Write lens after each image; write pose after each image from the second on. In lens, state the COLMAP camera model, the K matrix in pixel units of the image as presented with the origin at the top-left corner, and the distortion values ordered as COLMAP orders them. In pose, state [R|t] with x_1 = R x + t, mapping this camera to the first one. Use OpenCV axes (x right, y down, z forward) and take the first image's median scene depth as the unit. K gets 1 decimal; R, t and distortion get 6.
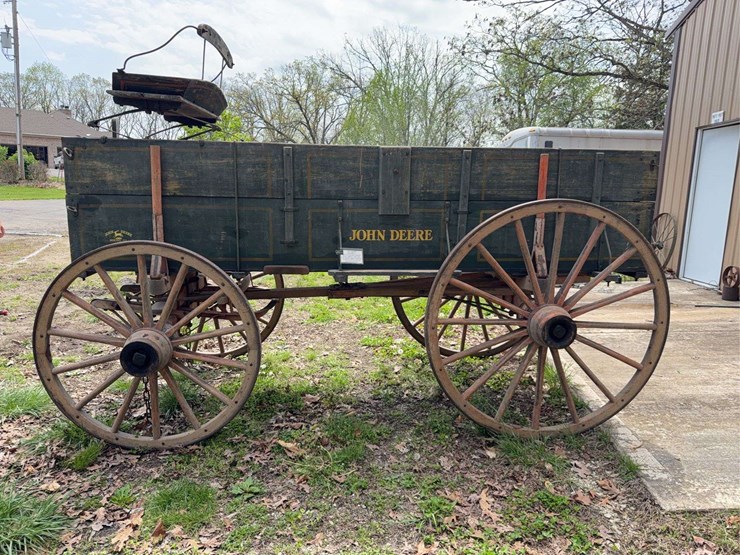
lens RADIAL K [[521.8, 0, 374.7], [0, 521.8, 278.8], [0, 0, 1]] dist [0.036087, -0.056119]
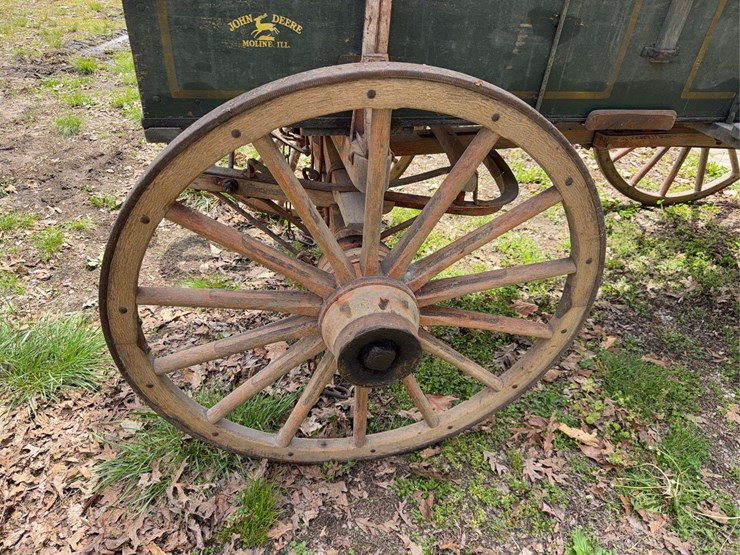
lens RADIAL K [[521.8, 0, 373.9], [0, 521.8, 278.7], [0, 0, 1]] dist [0.036087, -0.056119]
pose [[0.992520, -0.027933, 0.118845, -0.457439], [-0.027897, 0.895824, 0.443532, -0.090442], [-0.118853, -0.443530, 0.888344, 0.586013]]
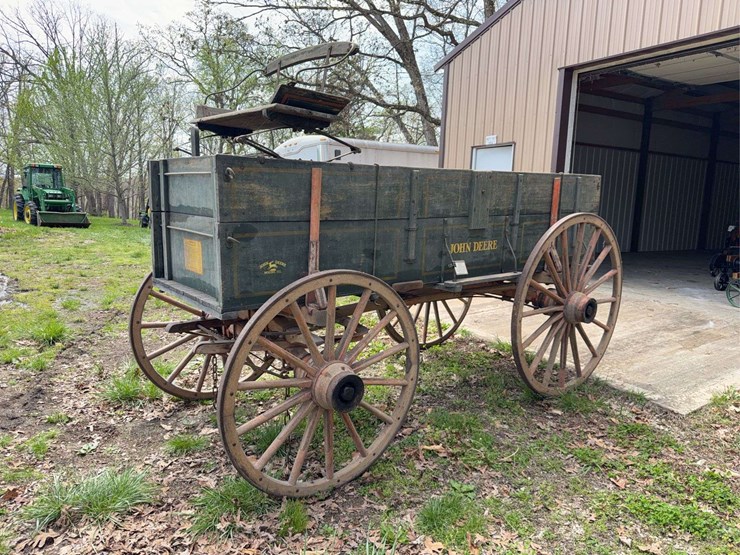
lens RADIAL K [[521.8, 0, 371.8], [0, 521.8, 279.3], [0, 0, 1]] dist [0.036087, -0.056119]
pose [[0.832426, -0.095664, 0.545816, -0.827025], [0.091896, 0.995179, 0.034273, -0.075482], [-0.546463, 0.021628, 0.837204, 0.162297]]
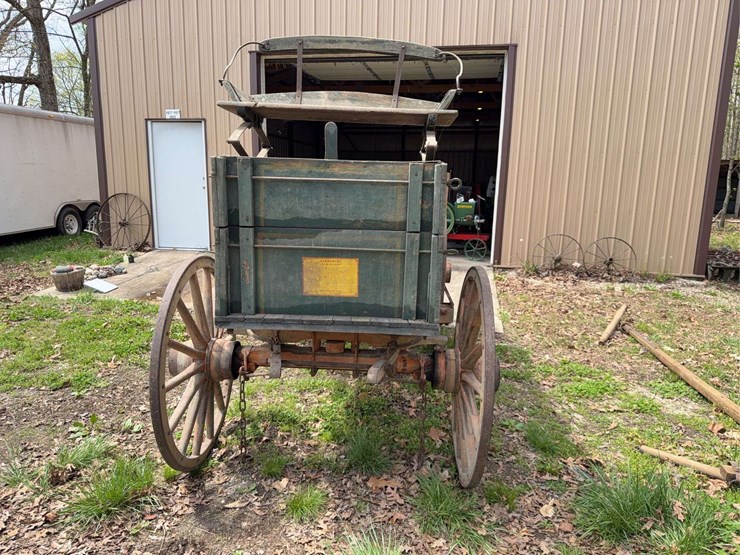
lens RADIAL K [[521.8, 0, 374.9], [0, 521.8, 279.7], [0, 0, 1]] dist [0.036087, -0.056119]
pose [[0.077053, -0.231005, 0.969897, -1.422481], [0.155988, 0.963602, 0.217113, -0.297860], [-0.984749, 0.134563, 0.110283, 1.062494]]
